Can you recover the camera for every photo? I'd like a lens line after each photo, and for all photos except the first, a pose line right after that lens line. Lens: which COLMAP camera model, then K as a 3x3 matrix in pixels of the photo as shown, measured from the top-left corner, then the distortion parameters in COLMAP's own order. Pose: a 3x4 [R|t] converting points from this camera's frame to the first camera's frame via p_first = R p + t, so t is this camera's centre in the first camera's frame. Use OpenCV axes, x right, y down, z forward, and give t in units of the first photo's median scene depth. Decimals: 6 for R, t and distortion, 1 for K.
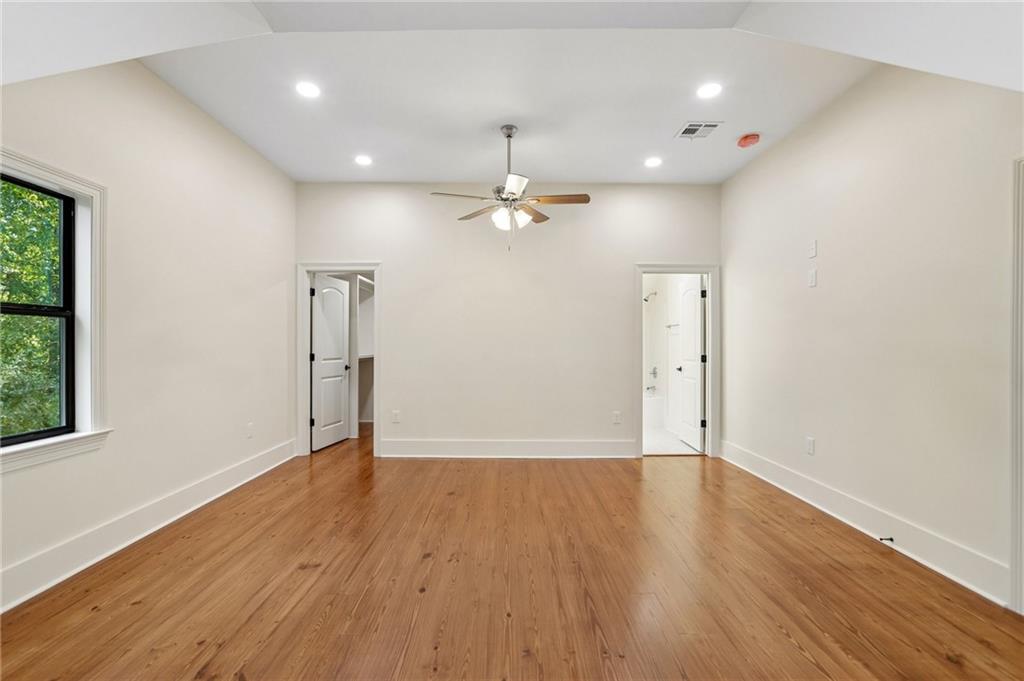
lens RADIAL K [[452.0, 0, 512.0], [0, 452.0, 341.6], [0, 0, 1]] dist [-0.014259, 0.008408]
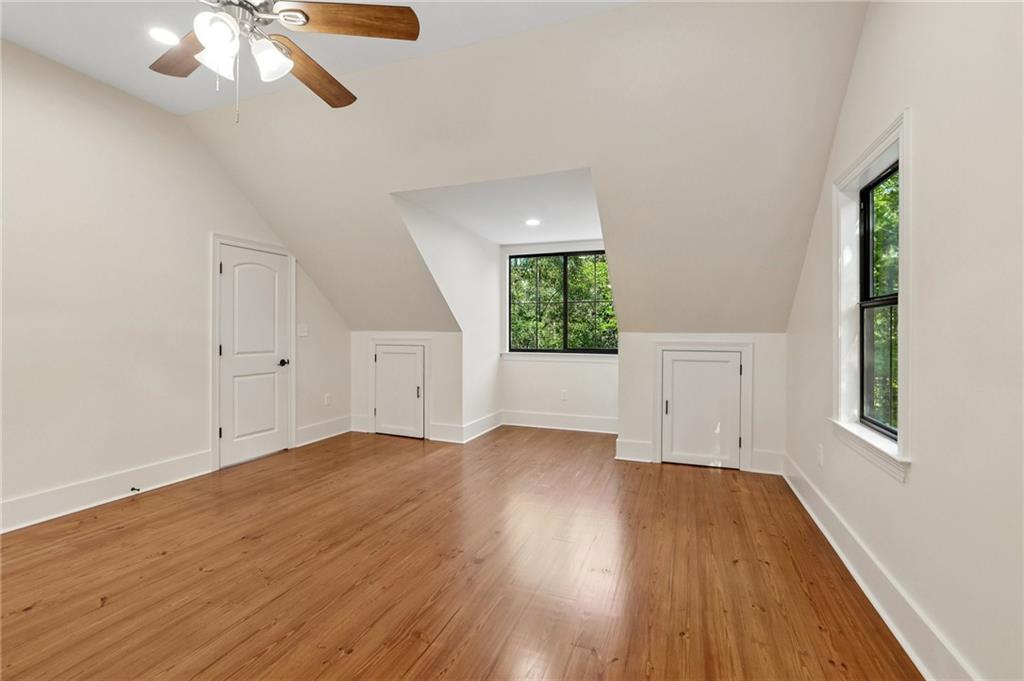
lens RADIAL K [[452.0, 0, 512.8], [0, 452.0, 338.6], [0, 0, 1]] dist [-0.014259, 0.008408]
pose [[-0.932761, -0.009826, 0.360362, -0.552365], [-0.006994, 0.999934, 0.009161, 0.010584], [-0.360429, 0.006024, -0.932767, 1.742414]]
